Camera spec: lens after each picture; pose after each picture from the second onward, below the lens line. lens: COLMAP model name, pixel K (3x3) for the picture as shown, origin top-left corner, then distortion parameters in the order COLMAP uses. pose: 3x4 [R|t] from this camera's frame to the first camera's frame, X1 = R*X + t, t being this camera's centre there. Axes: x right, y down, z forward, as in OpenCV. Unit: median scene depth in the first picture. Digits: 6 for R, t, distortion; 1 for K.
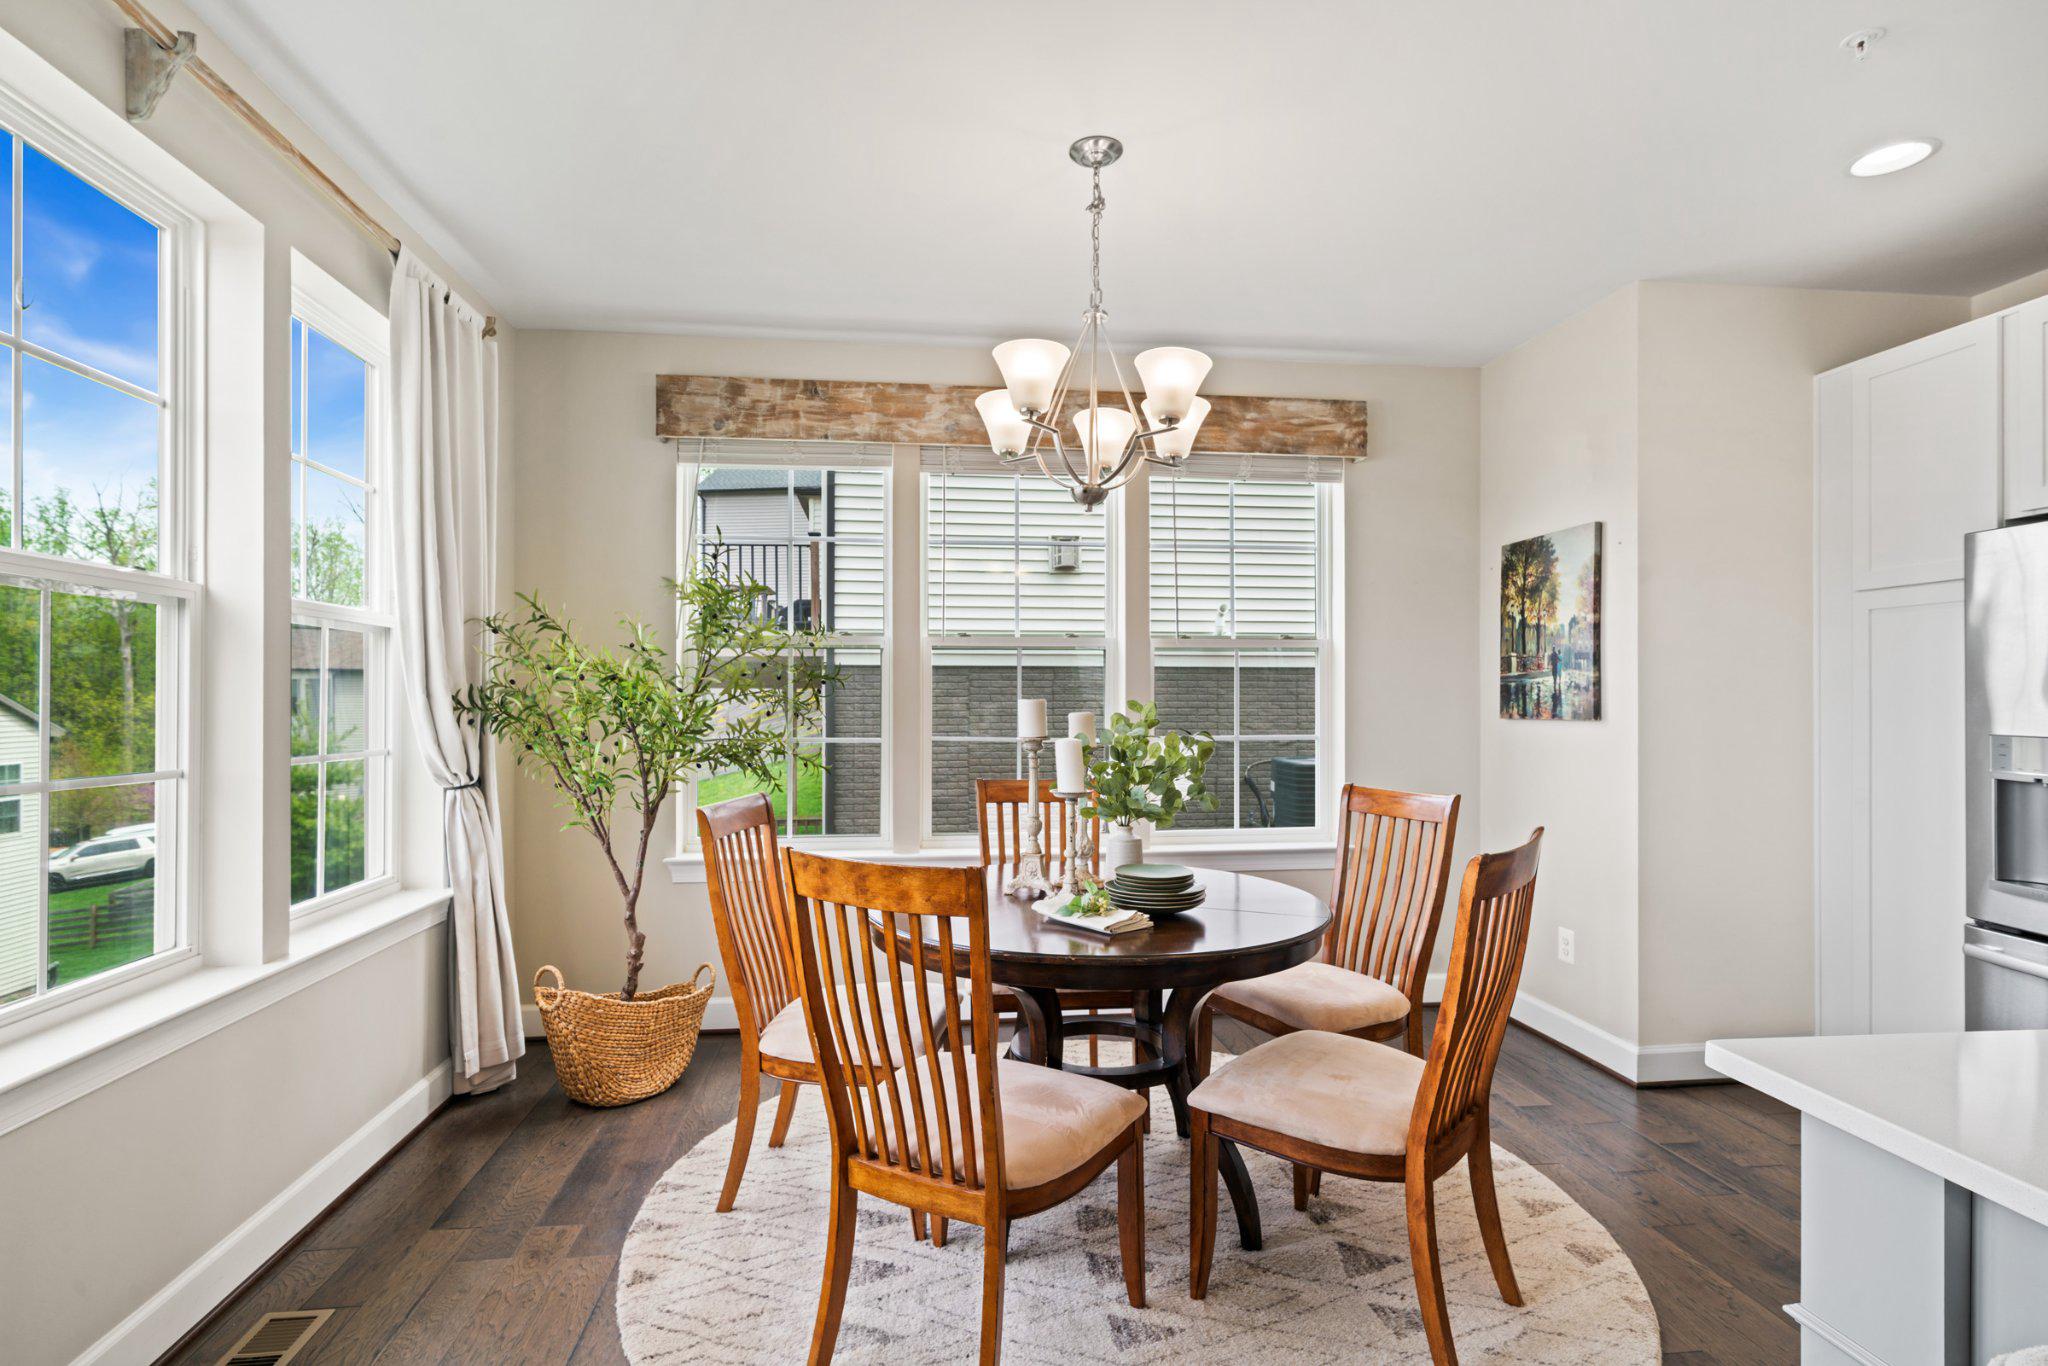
lens RADIAL K [[1014.7, 0, 1020.9], [0, 1014.7, 698.8], [0, 0, 1]] dist [0.003321, 0.001165]
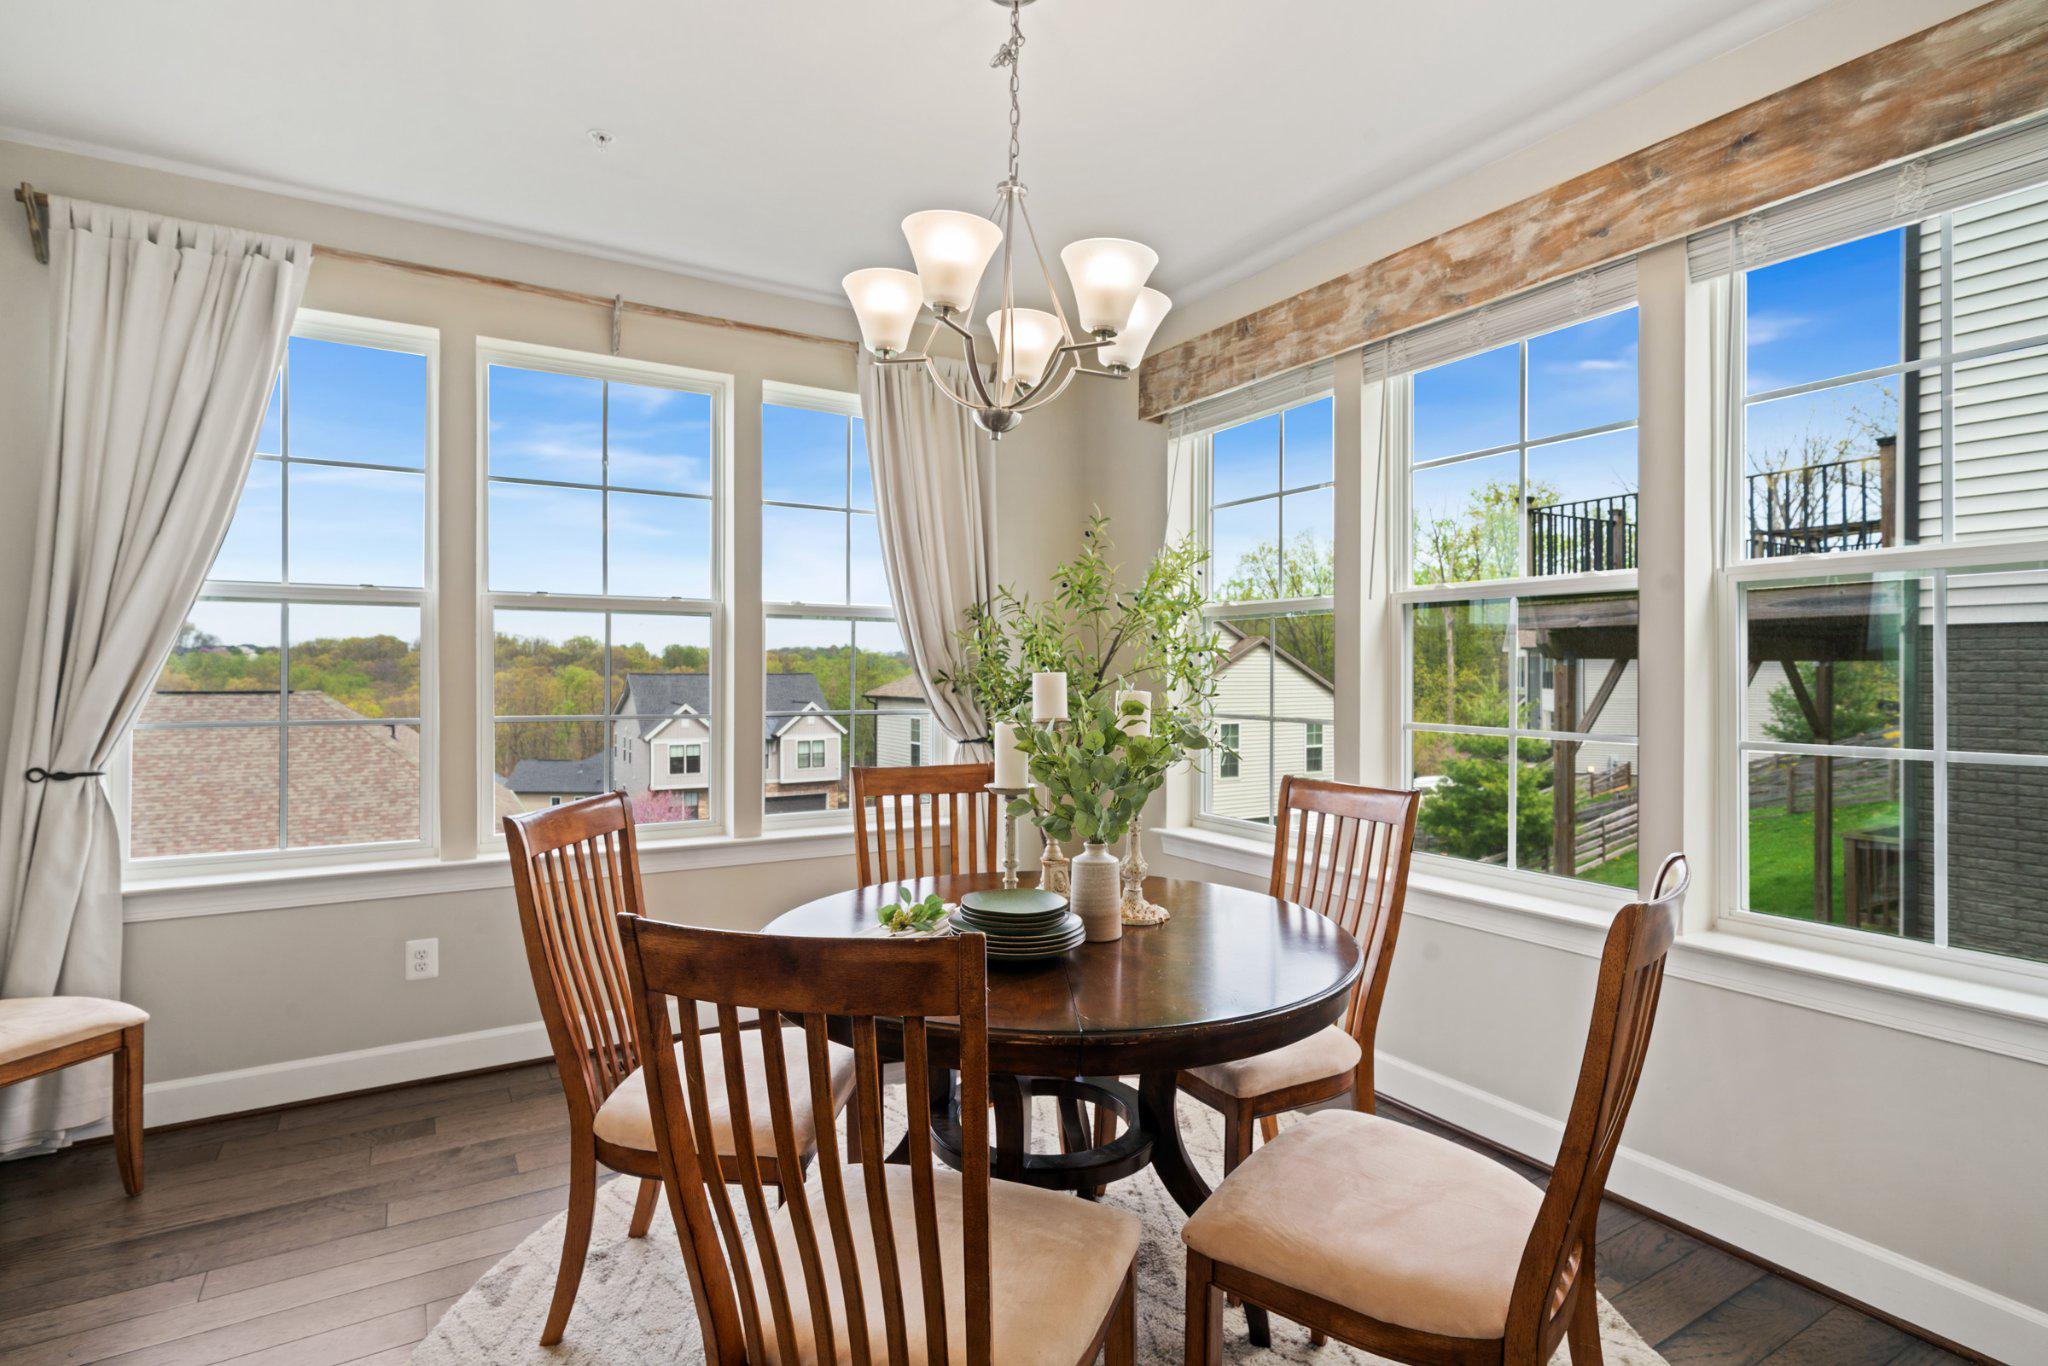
lens RADIAL K [[1014.7, 0, 1017.0], [0, 1014.7, 668.9], [0, 0, 1]] dist [0.003321, 0.001165]
pose [[0.413120, -0.003195, -0.910671, 0.524797], [-0.000581, 0.999993, -0.003772, 0.000716], [0.910676, 0.002087, 0.413115, 0.443407]]
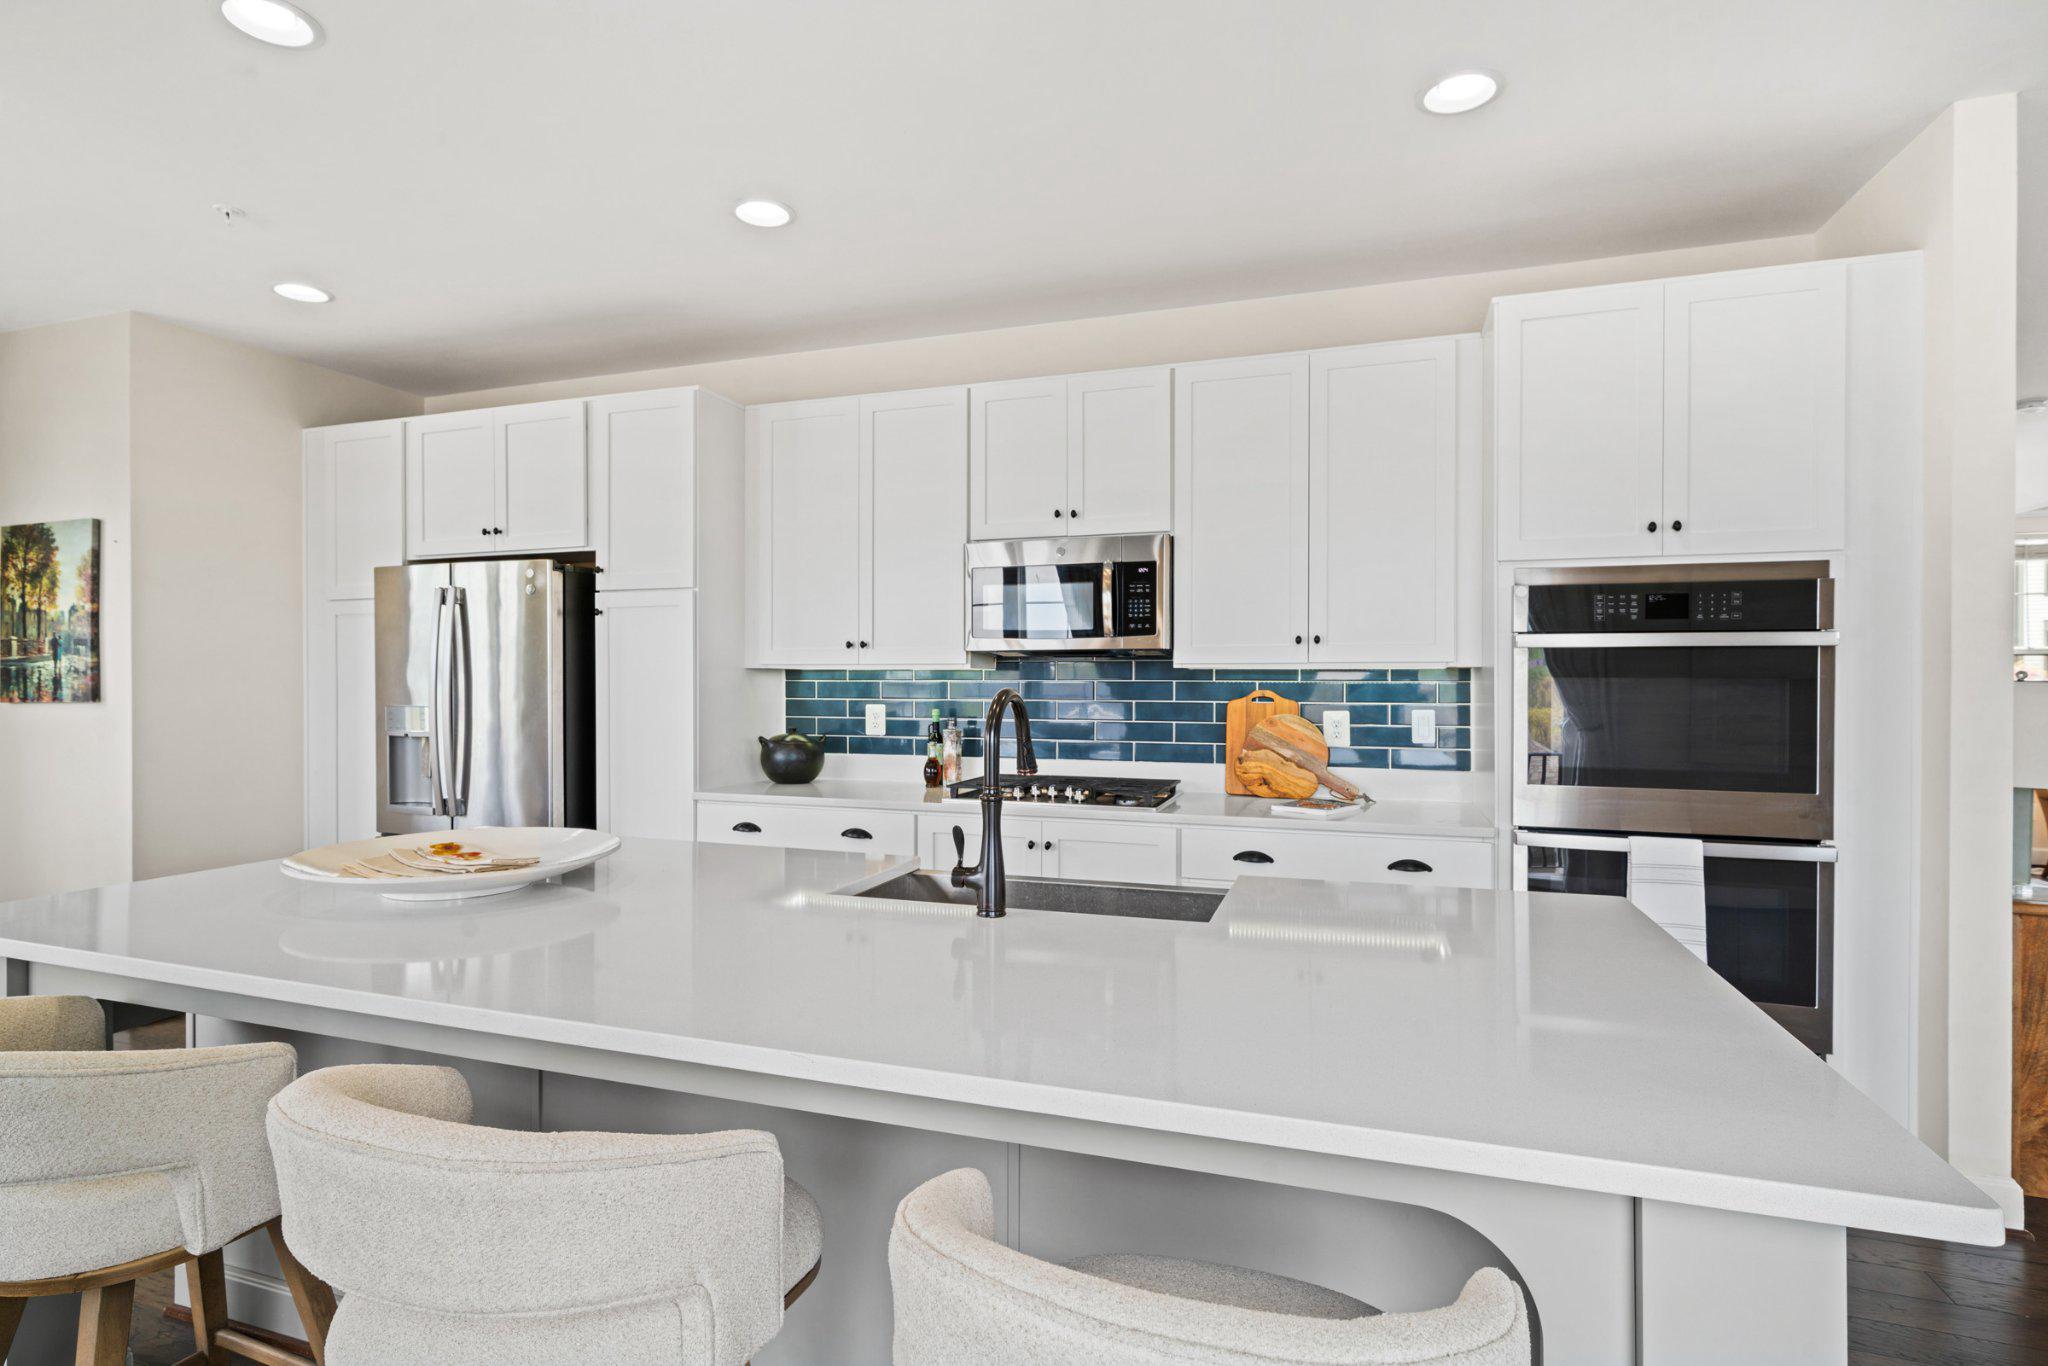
lens RADIAL K [[1014.7, 0, 1022.7], [0, 1014.7, 680.6], [0, 0, 1]] dist [0.003321, 0.001165]
pose [[0.445252, -0.000635, 0.895405, 0.034081], [0.002979, 0.999995, -0.000772, 0.001955], [-0.895401, 0.003011, 0.445251, -0.352734]]
